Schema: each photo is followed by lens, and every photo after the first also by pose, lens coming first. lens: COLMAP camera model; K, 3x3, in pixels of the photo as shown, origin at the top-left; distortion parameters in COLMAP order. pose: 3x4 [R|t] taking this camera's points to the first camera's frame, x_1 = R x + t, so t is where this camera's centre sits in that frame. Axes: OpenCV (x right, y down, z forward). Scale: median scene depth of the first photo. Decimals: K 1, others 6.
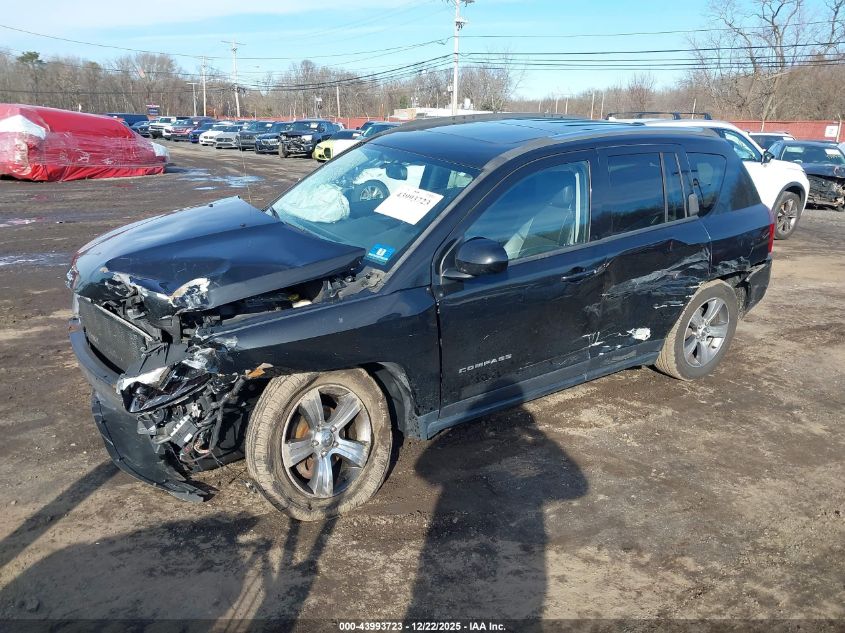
lens RADIAL K [[660.4, 0, 422.5], [0, 660.4, 316.5], [0, 0, 1]] dist [0.007533, -0.008873]
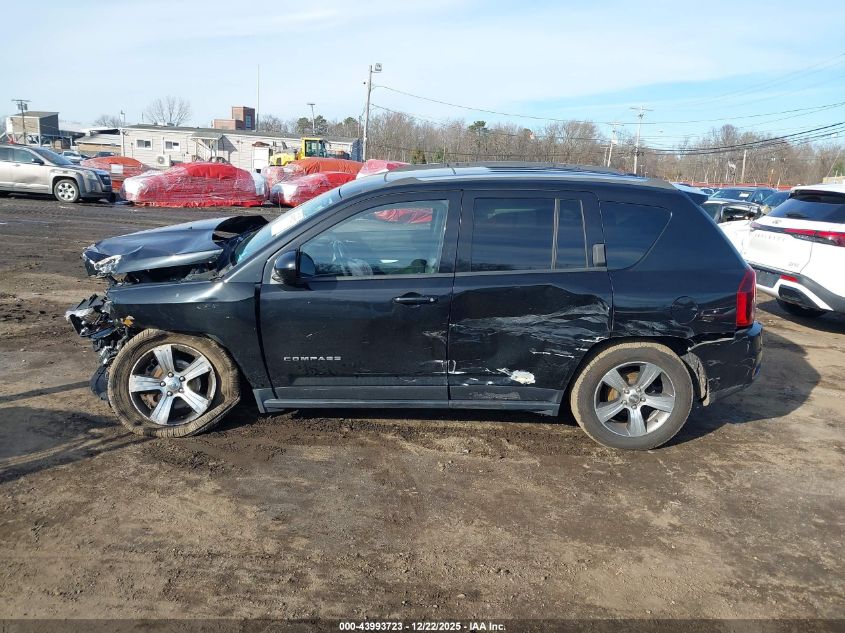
lens RADIAL K [[660.4, 0, 422.5], [0, 660.4, 316.5], [0, 0, 1]] dist [0.007533, -0.008873]
pose [[0.829109, 0.143403, -0.540382, 0.843857], [-0.191249, 0.980983, -0.033106, -0.002019], [0.525358, 0.130796, 0.840768, 0.093348]]
